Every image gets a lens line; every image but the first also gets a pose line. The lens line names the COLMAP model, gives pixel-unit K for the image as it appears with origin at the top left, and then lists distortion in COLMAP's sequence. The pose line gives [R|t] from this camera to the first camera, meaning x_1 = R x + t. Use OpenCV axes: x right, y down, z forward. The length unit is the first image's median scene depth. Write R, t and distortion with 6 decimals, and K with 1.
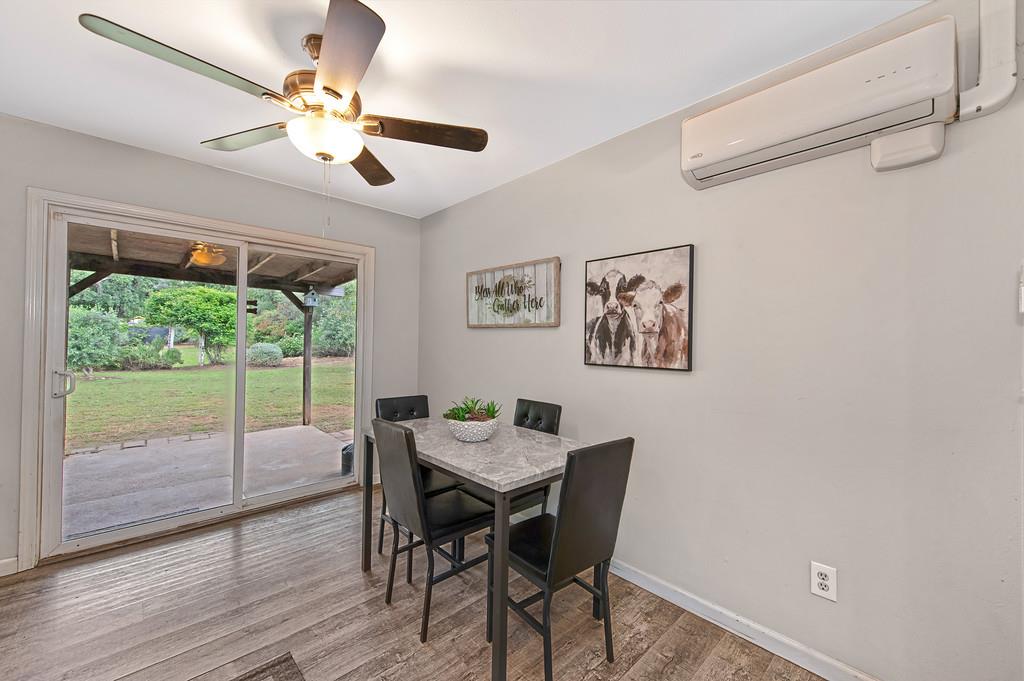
lens RADIAL K [[402.1, 0, 515.3], [0, 402.1, 337.9], [0, 0, 1]] dist [0.000484, -0.000200]
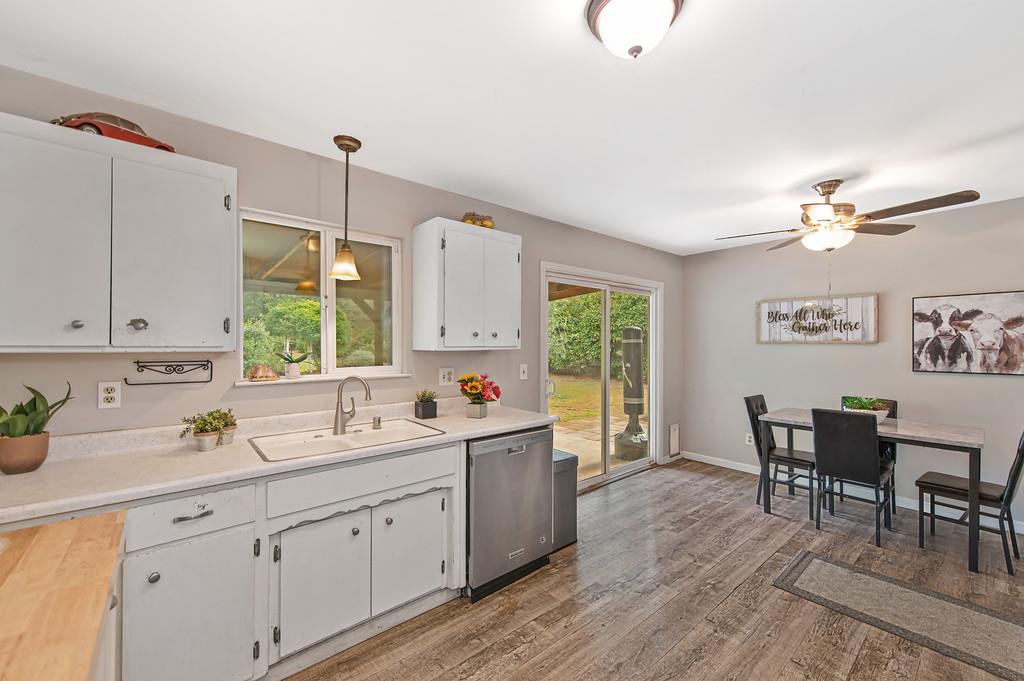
lens RADIAL K [[411.4, 0, 507.3], [0, 411.4, 338.0], [0, 0, 1]] dist [0.000135, -0.000230]
pose [[0.996435, -0.020359, -0.081865, -1.149668], [0.020171, 0.999792, -0.003125, -0.076069], [0.081912, 0.001463, 0.996639, -0.559346]]
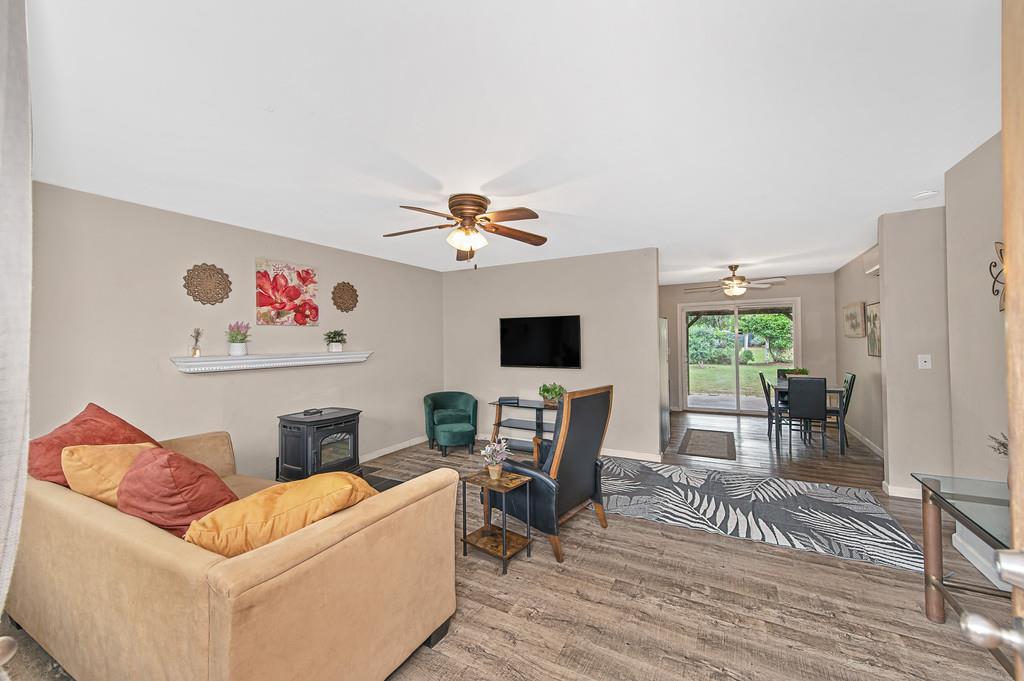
lens RADIAL K [[402.1, 0, 515.3], [0, 402.1, 337.9], [0, 0, 1]] dist [0.000484, -0.000200]
pose [[0.307767, -0.030008, -0.950989, 1.621988], [0.025727, 0.999400, -0.023210, -0.021901], [0.951114, -0.017323, 0.308354, -1.378063]]
